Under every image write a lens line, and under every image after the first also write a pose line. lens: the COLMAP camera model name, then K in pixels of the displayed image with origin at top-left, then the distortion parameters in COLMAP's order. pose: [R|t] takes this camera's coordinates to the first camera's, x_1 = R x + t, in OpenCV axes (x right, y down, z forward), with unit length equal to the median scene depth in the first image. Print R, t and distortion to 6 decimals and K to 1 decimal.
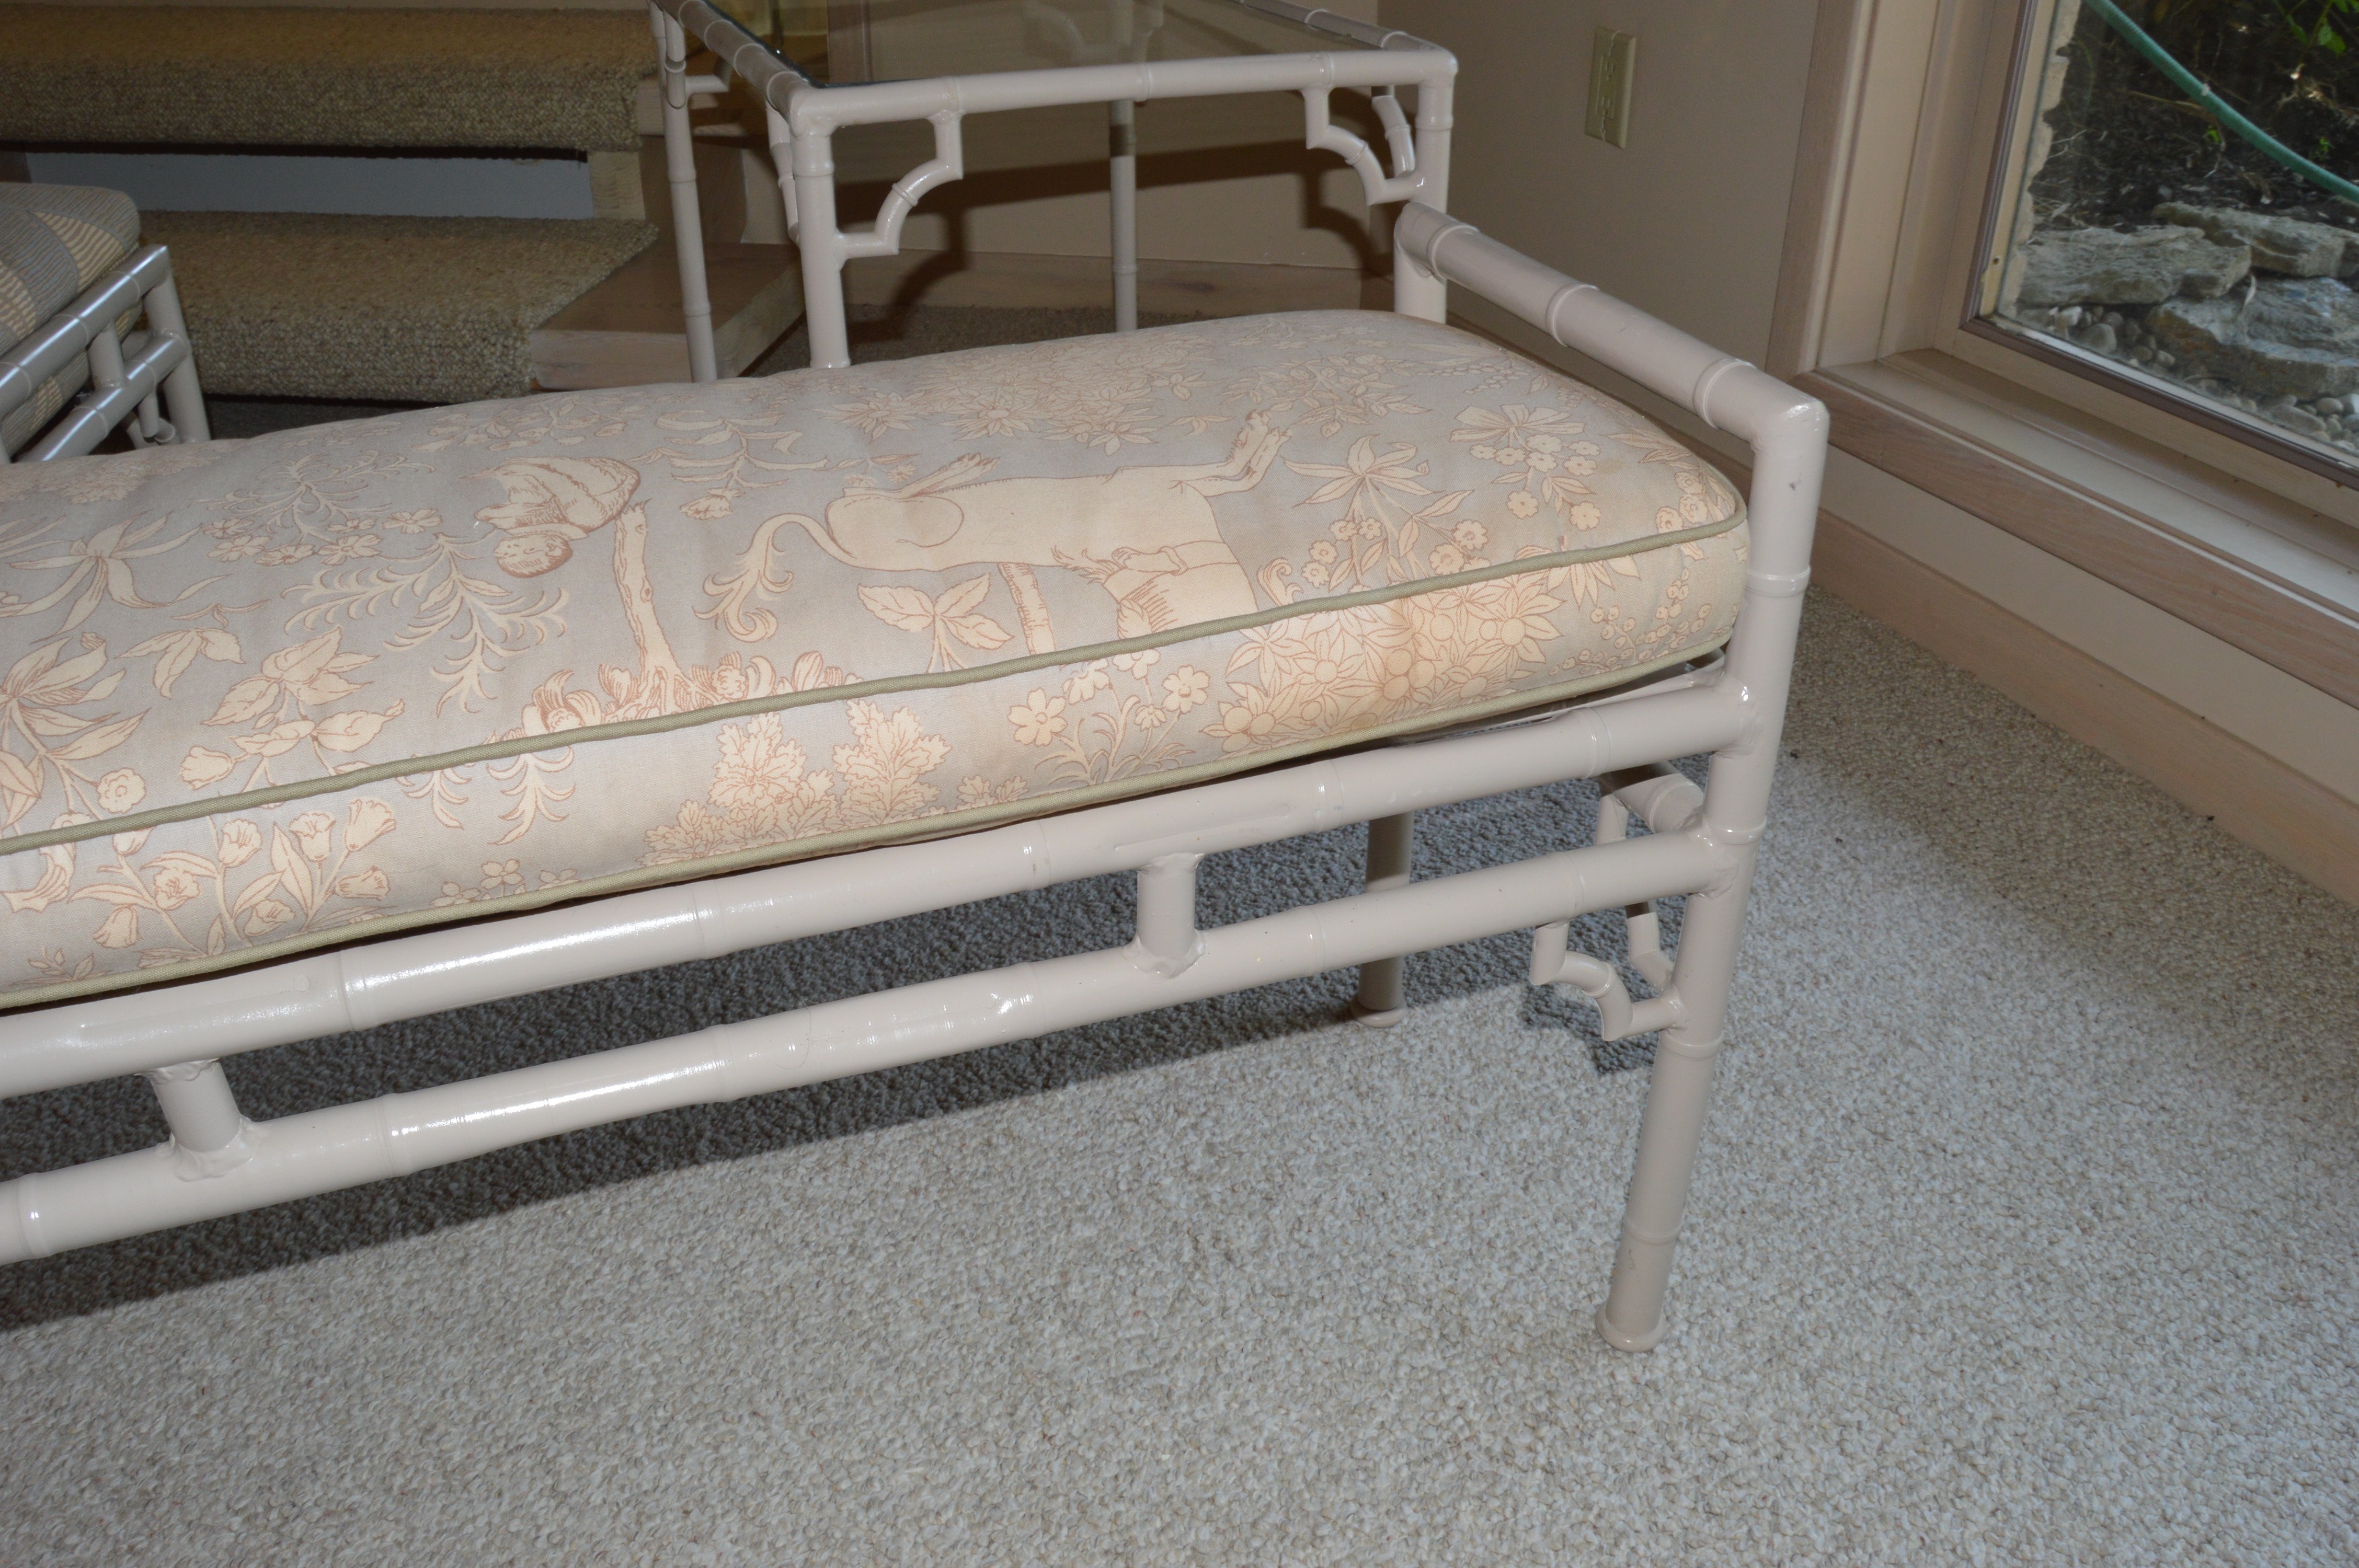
lens RADIAL K [[1933.6, 0, 1186.2], [0, 1933.6, 786.5], [0, 0, 1]] dist [-0.098361, 0.041941]
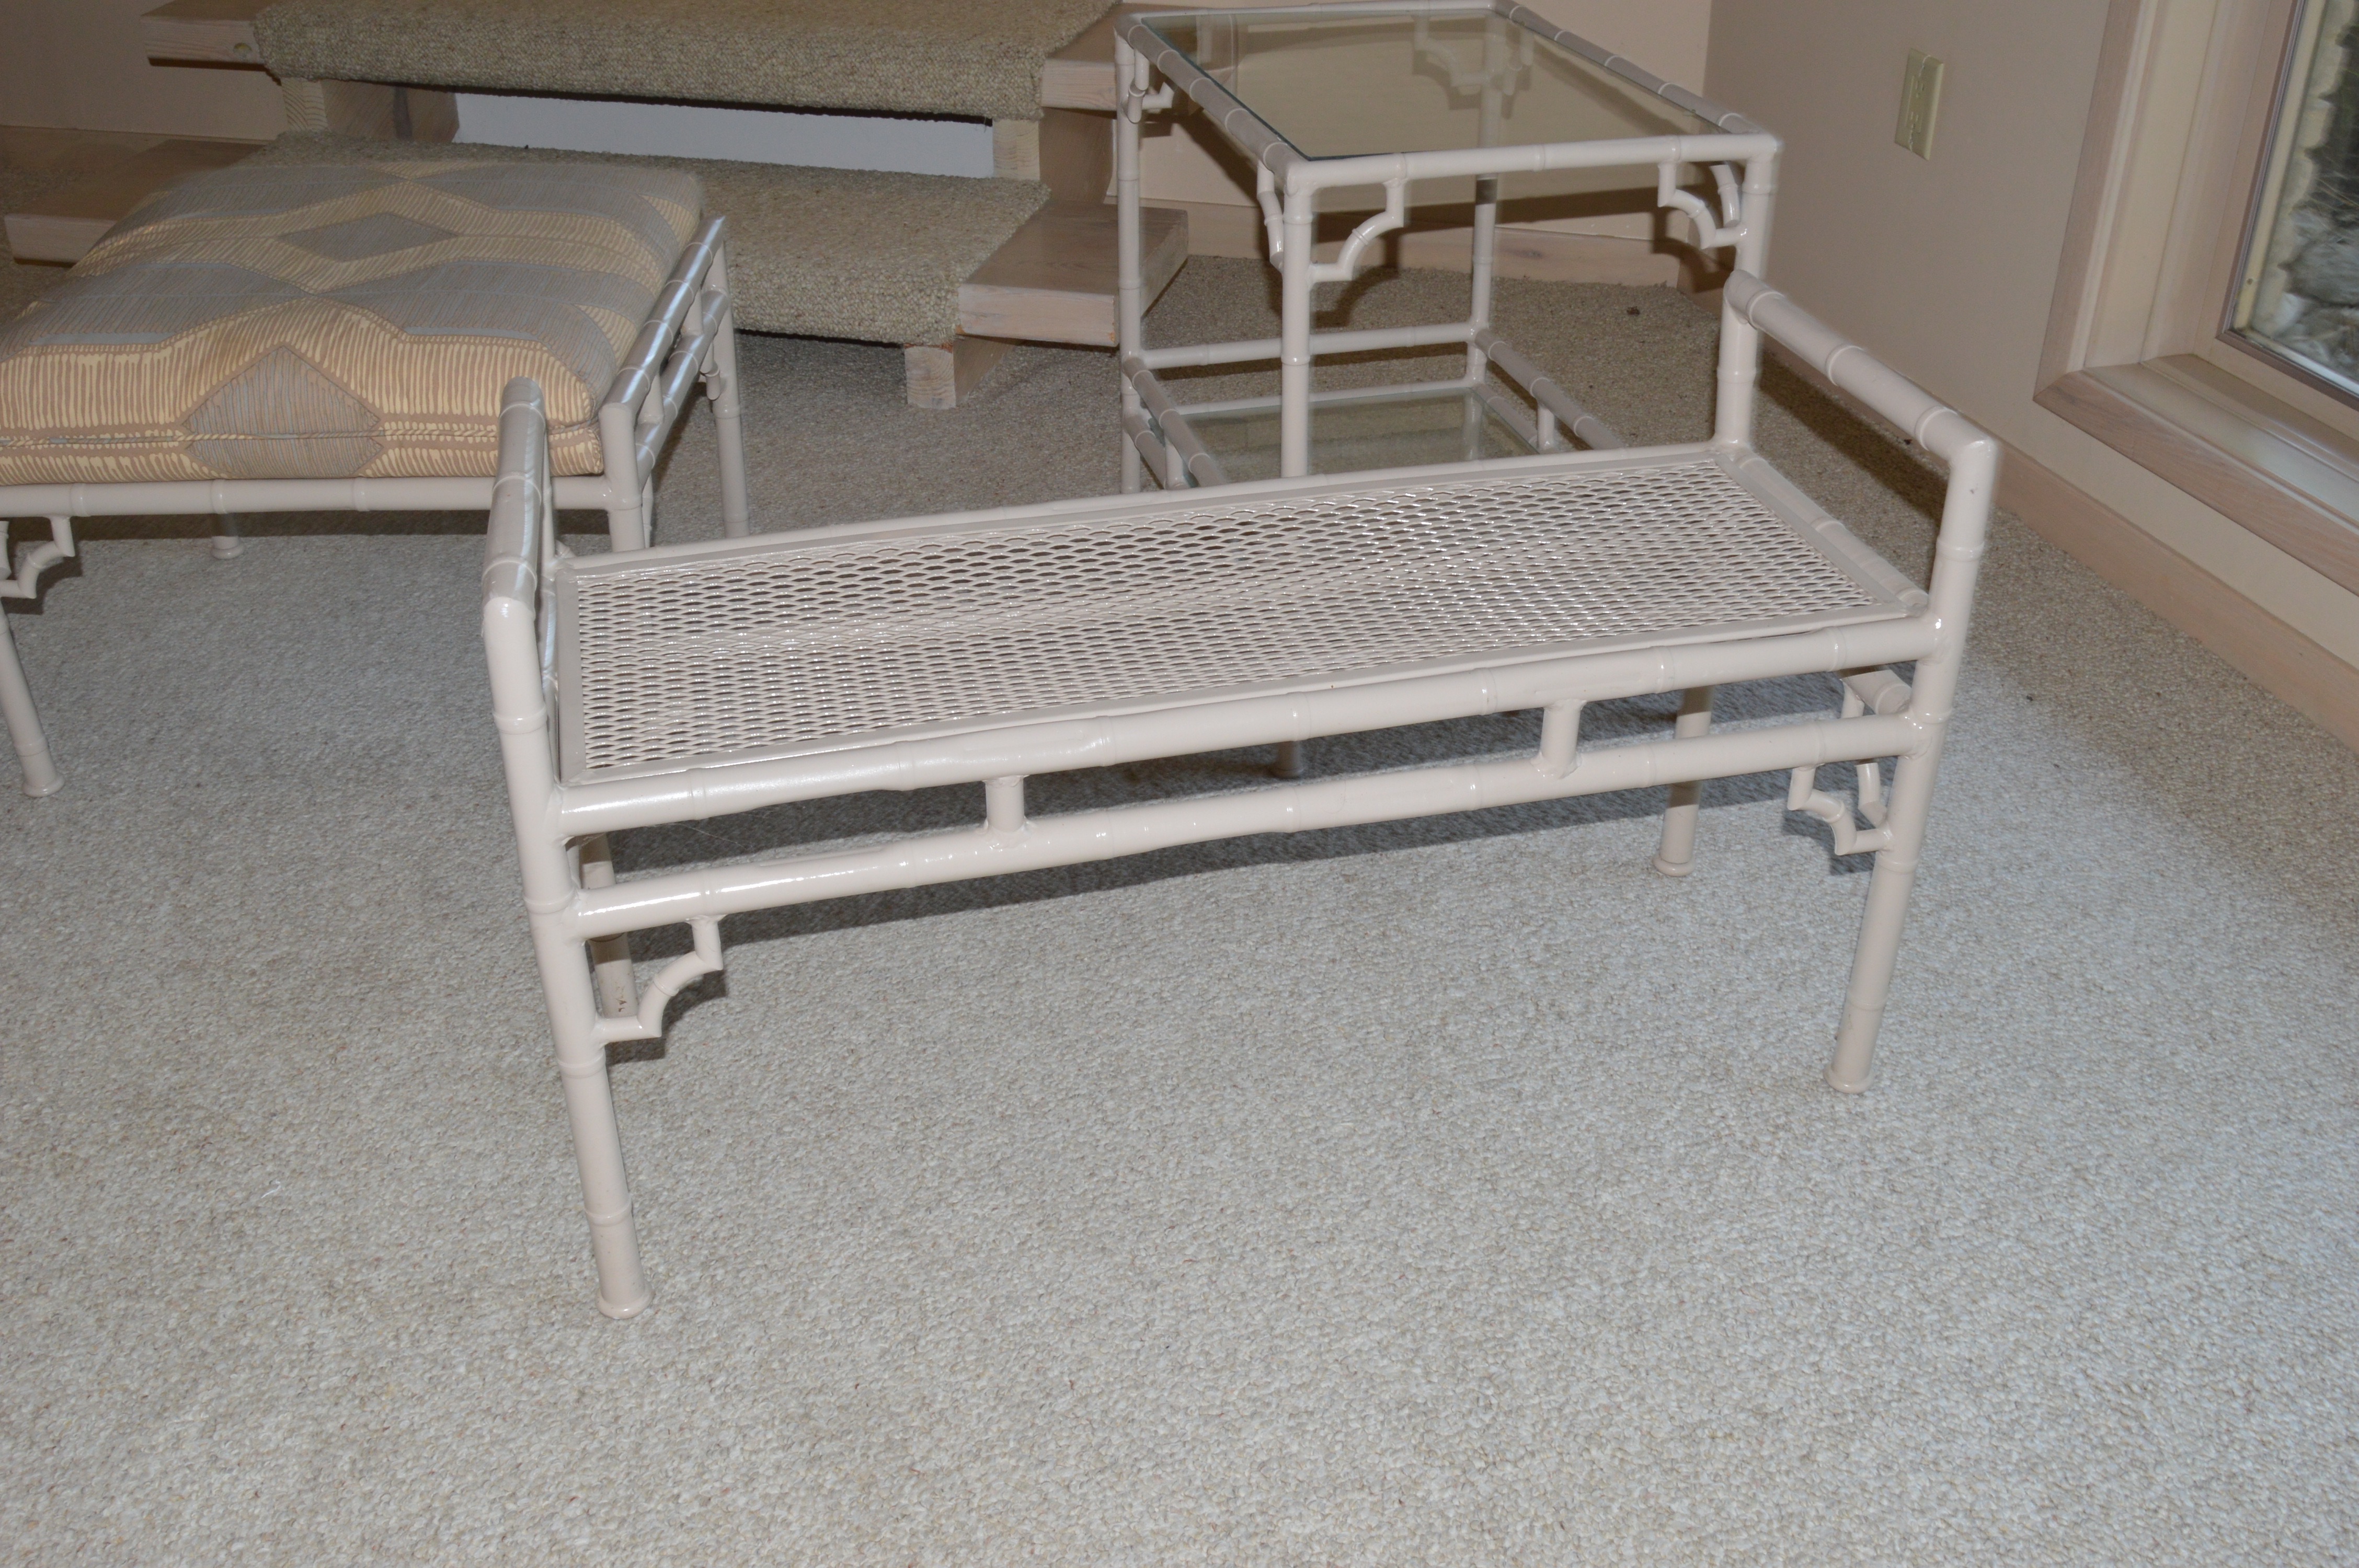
lens RADIAL K [[2210.7, 0, 1193.1], [0, 2210.7, 777.9], [0, 0, 1]] dist [-0.085881, 0.028455]
pose [[0.992809, 0.058243, -0.104583, -0.097399], [-0.056943, 0.998259, 0.015374, 0.070847], [0.105297, -0.009309, 0.994397, -0.704233]]
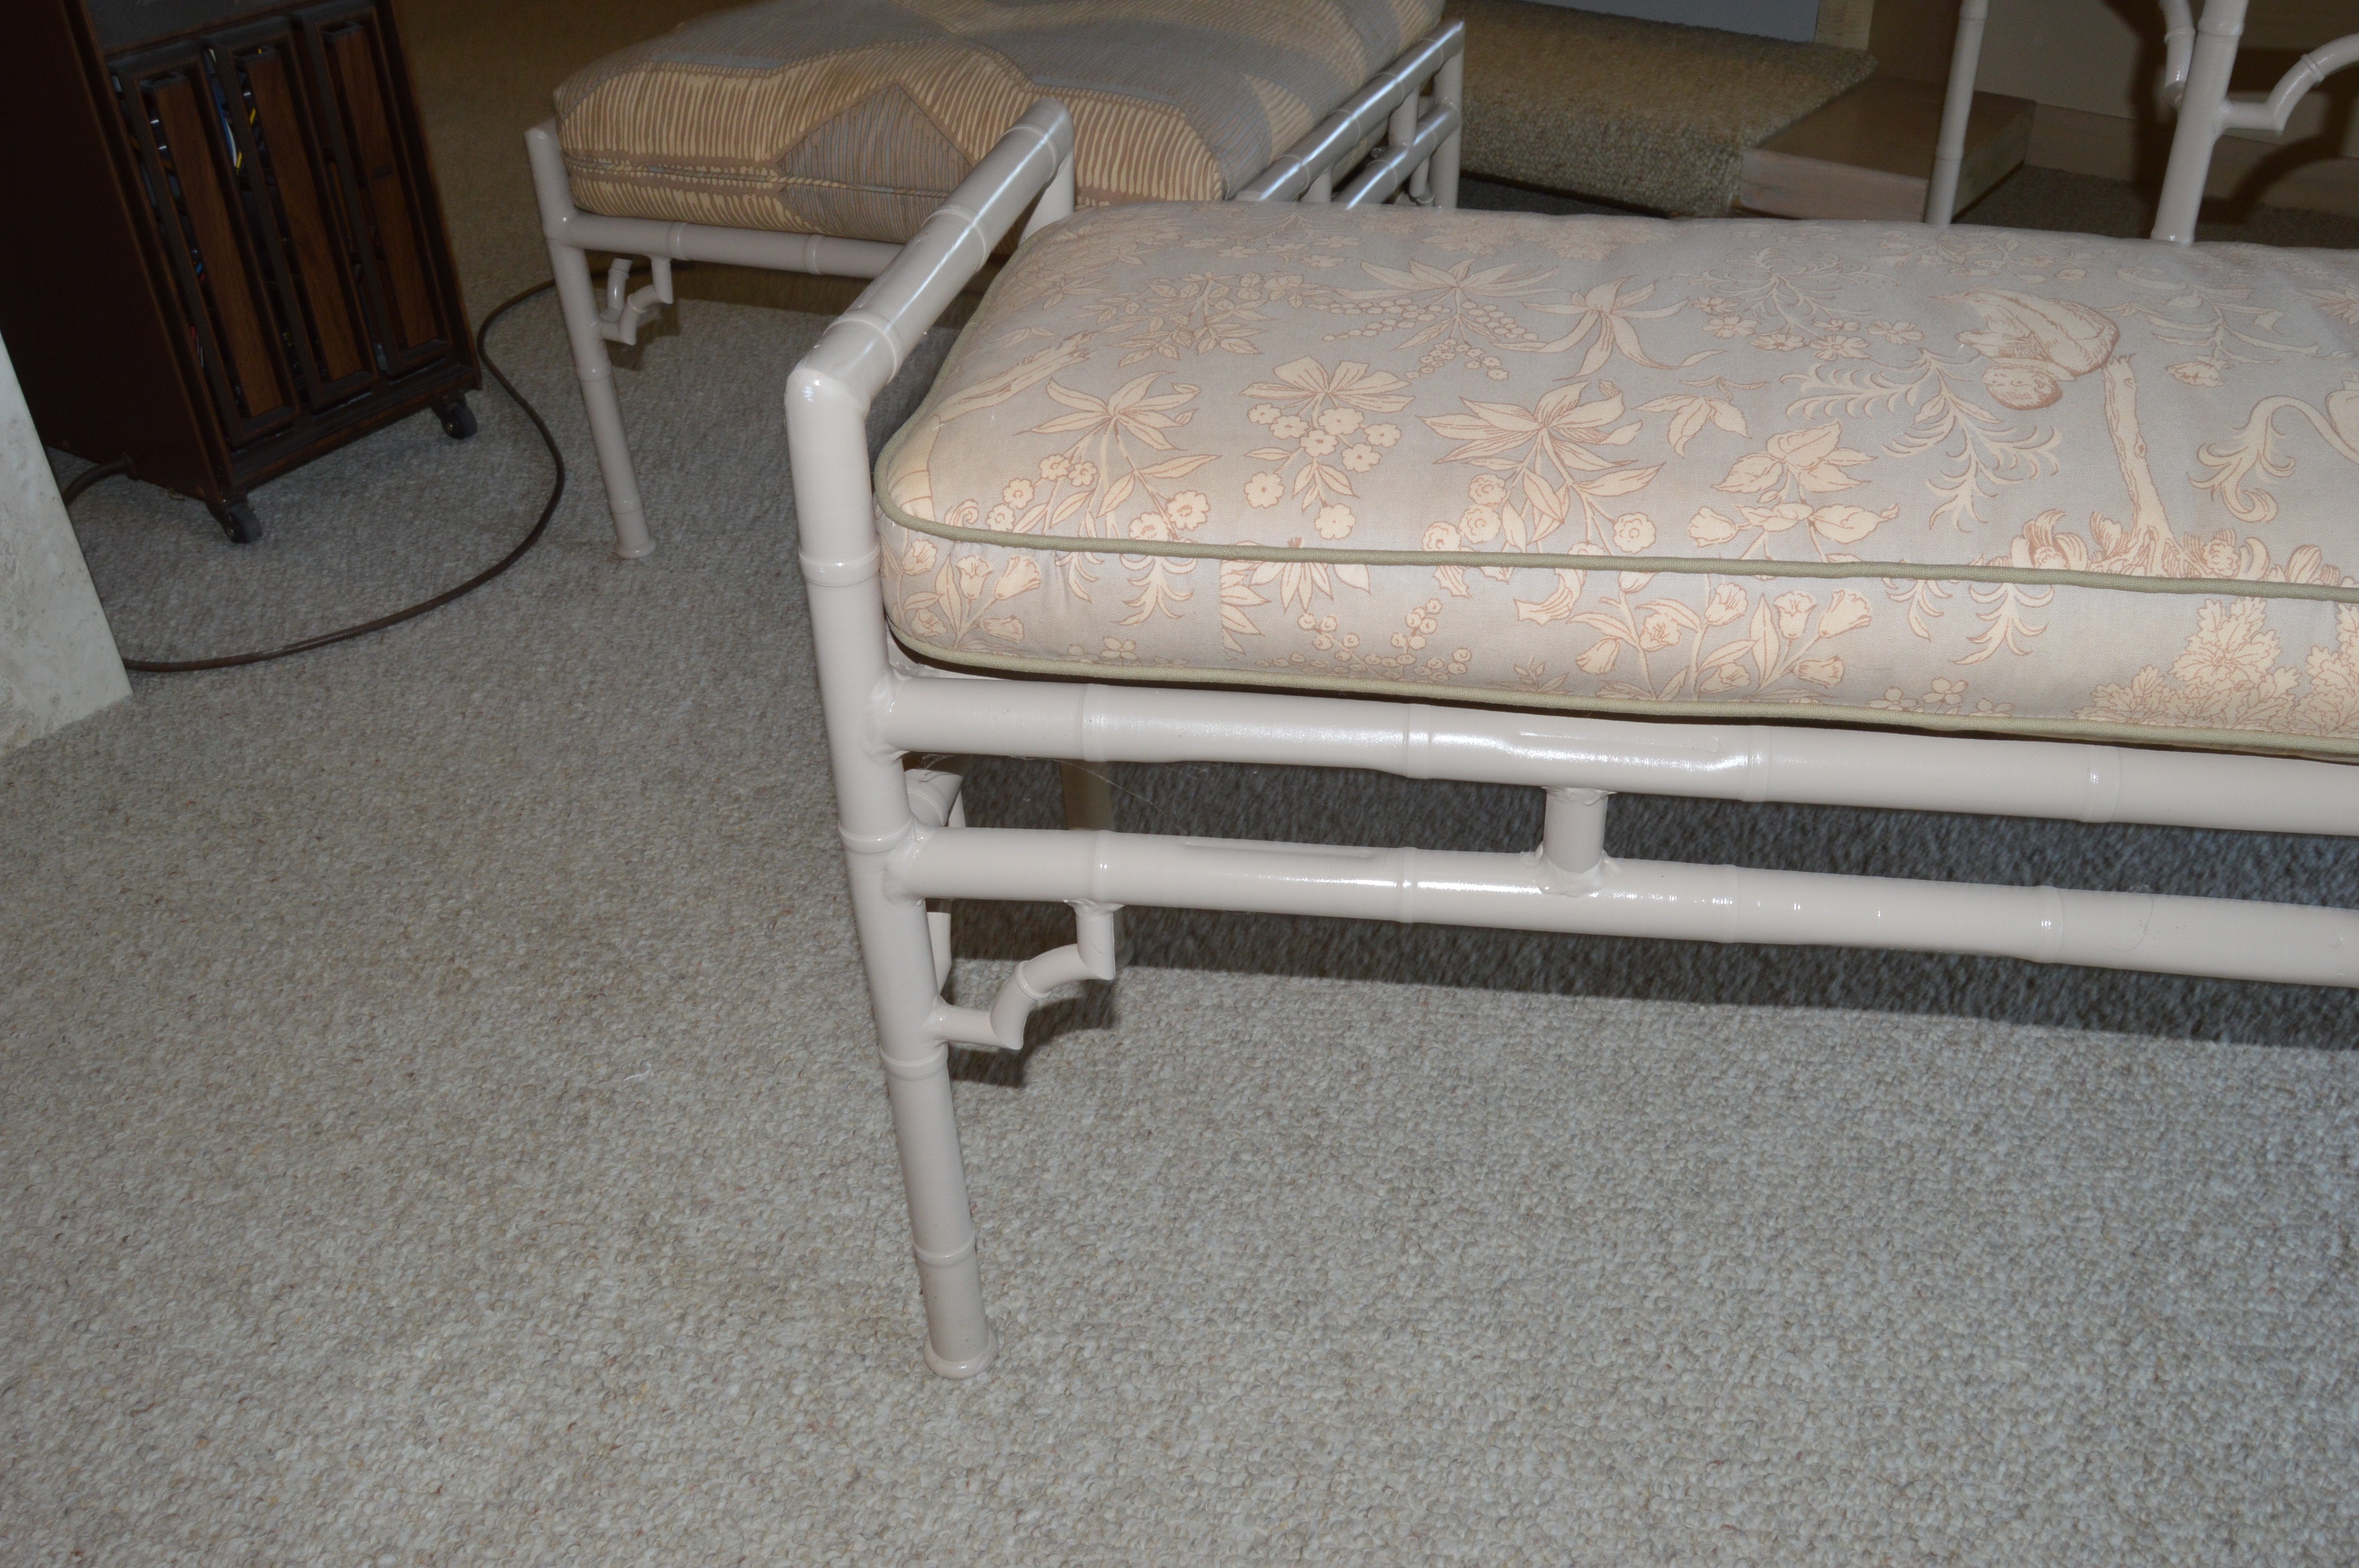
lens RADIAL K [[1921.6, 0, 1208.9], [0, 1921.6, 784.4], [0, 0, 1]] dist [-0.098659, 0.043674]
pose [[0.866565, 0.260581, -0.425632, -0.169785], [-0.224438, 0.965233, 0.133990, 0.030578], [0.445749, -0.020583, 0.894921, -0.055698]]
